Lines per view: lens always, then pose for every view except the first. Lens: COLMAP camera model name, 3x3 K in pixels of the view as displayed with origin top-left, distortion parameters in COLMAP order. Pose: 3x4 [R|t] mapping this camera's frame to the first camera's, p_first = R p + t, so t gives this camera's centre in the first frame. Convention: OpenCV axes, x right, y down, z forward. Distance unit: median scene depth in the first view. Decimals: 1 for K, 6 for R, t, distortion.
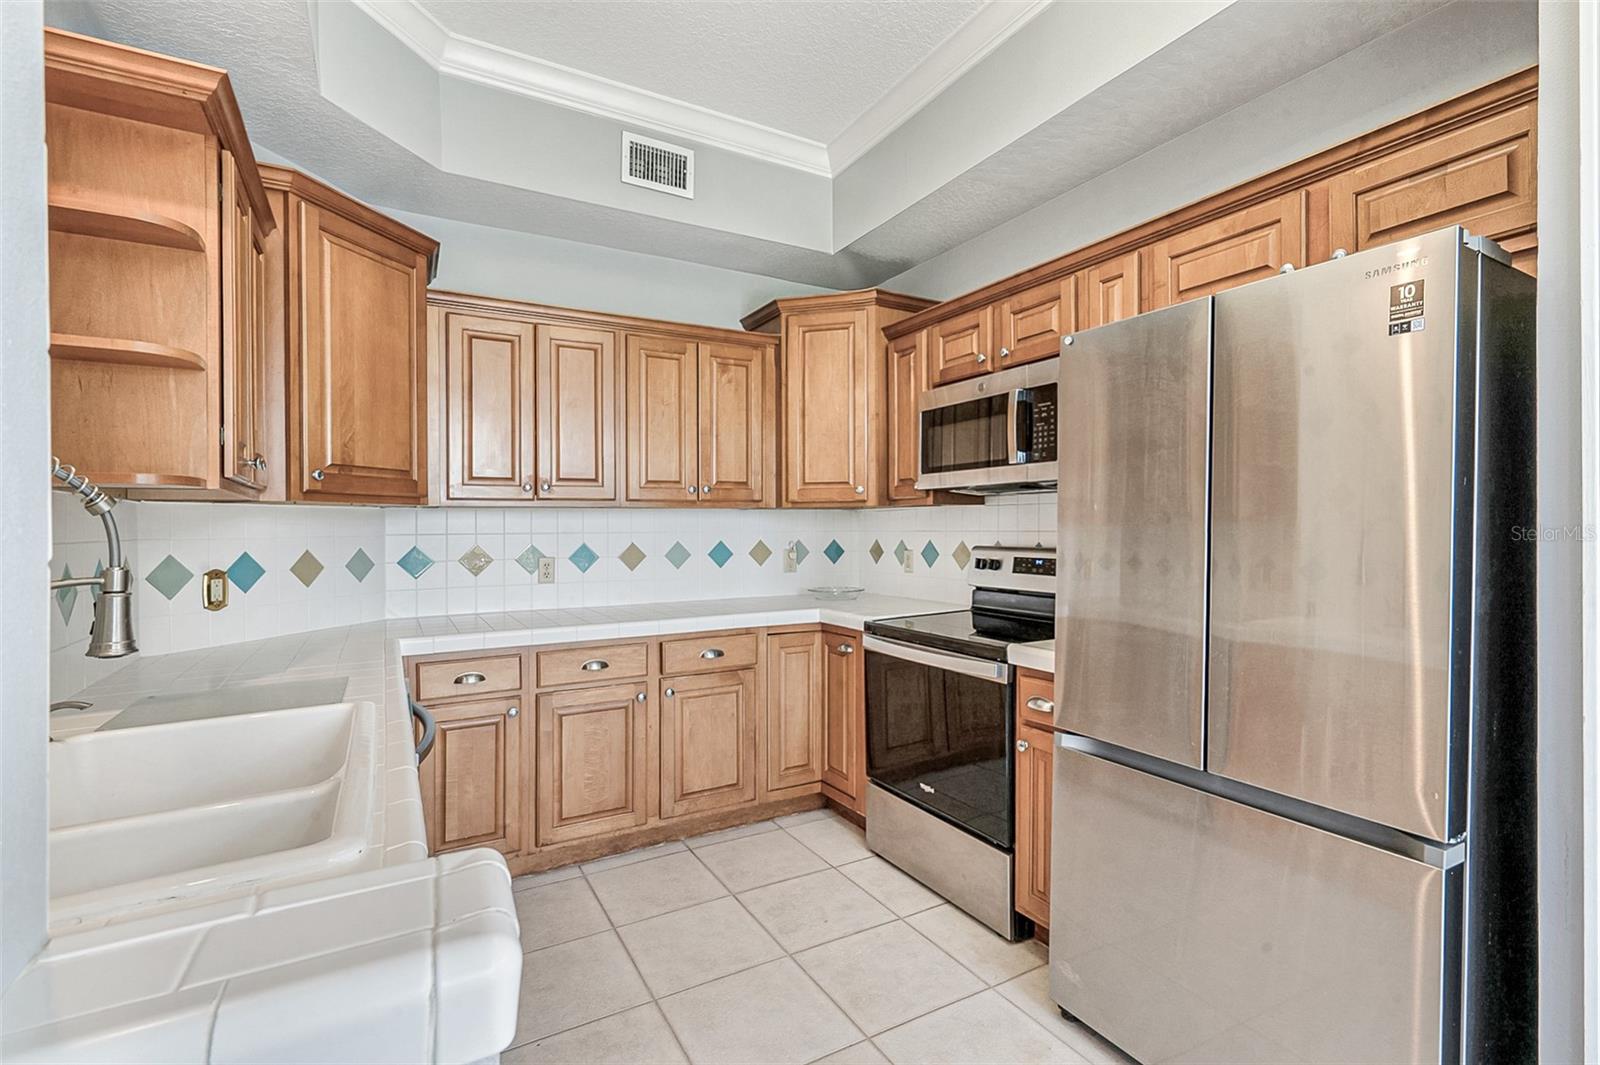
lens RADIAL K [[728.4, 0, 805.0], [0, 728.4, 539.2], [0, 0, 1]] dist [-0.002098, -0.000037]
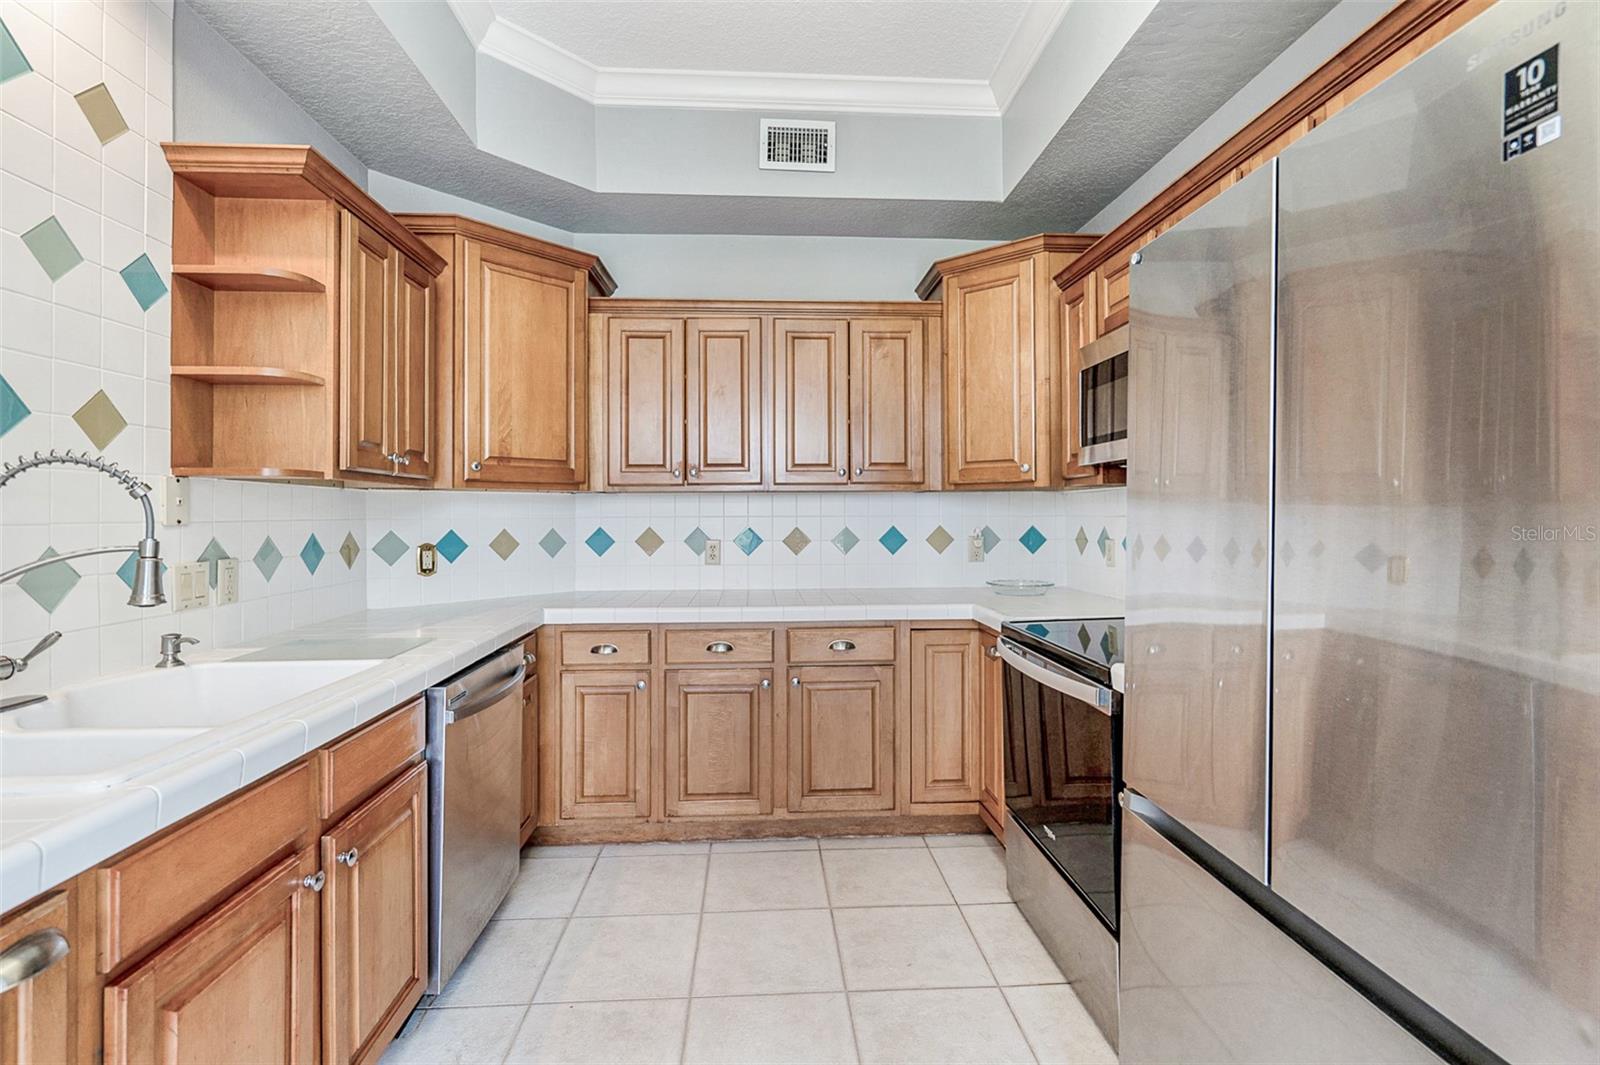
lens RADIAL K [[737.4, 0, 800.4], [0, 737.4, 510.0], [0, 0, 1]] dist [-0.003750, -0.000091]
pose [[0.894813, 0.001690, -0.446437, 0.255669], [-0.010631, 0.999790, -0.017524, -0.000725], [0.446314, 0.020427, 0.894643, 0.120703]]
